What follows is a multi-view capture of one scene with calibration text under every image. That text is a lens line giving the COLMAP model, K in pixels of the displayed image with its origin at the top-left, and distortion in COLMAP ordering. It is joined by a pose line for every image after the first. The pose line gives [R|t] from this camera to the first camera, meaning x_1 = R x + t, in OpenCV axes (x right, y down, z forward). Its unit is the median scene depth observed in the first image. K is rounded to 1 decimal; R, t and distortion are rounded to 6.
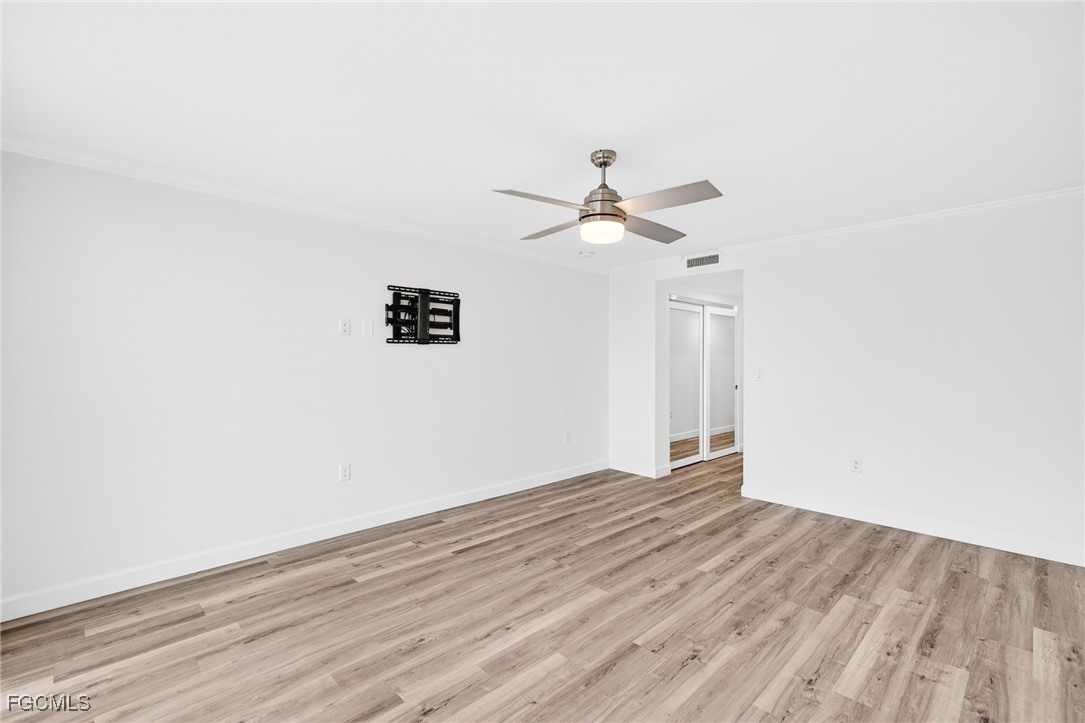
lens RADIAL K [[493.1, 0, 557.9], [0, 493.1, 360.3], [0, 0, 1]] dist [0.018692, -0.000036]
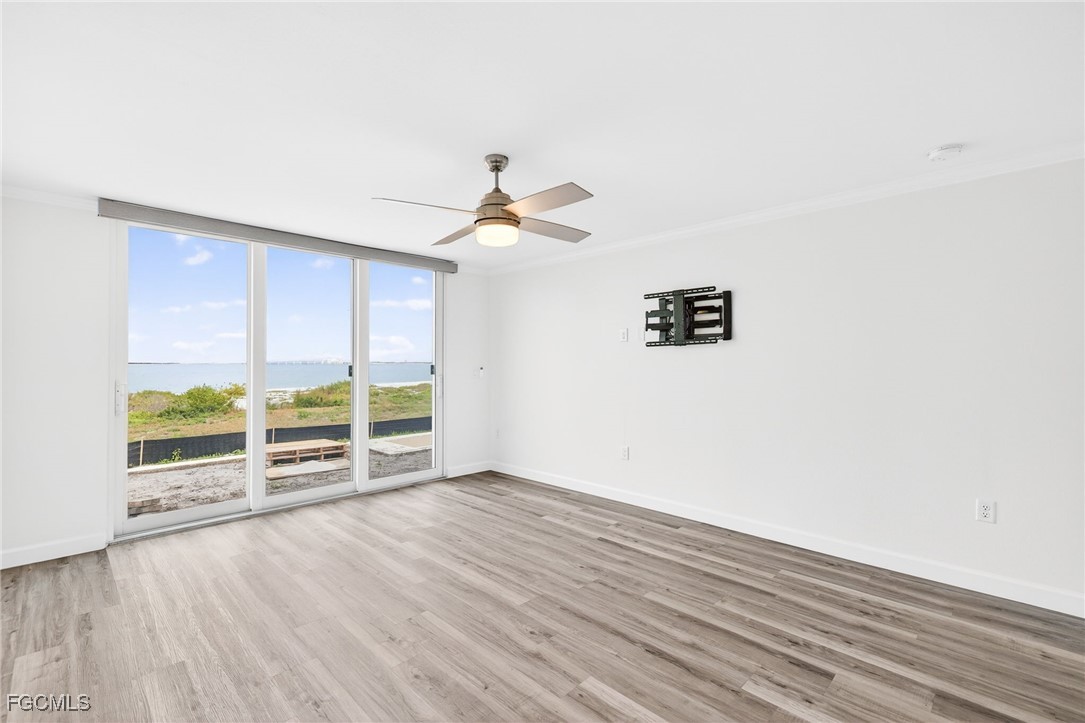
lens RADIAL K [[478.6, 0, 521.2], [0, 478.6, 356.8], [0, 0, 1]] dist [0.016866, 0.000024]
pose [[-0.027558, -0.015286, -0.999503, 0.795086], [0.002378, 0.999879, -0.015357, 0.005025], [0.999617, -0.002800, -0.027519, 0.795022]]
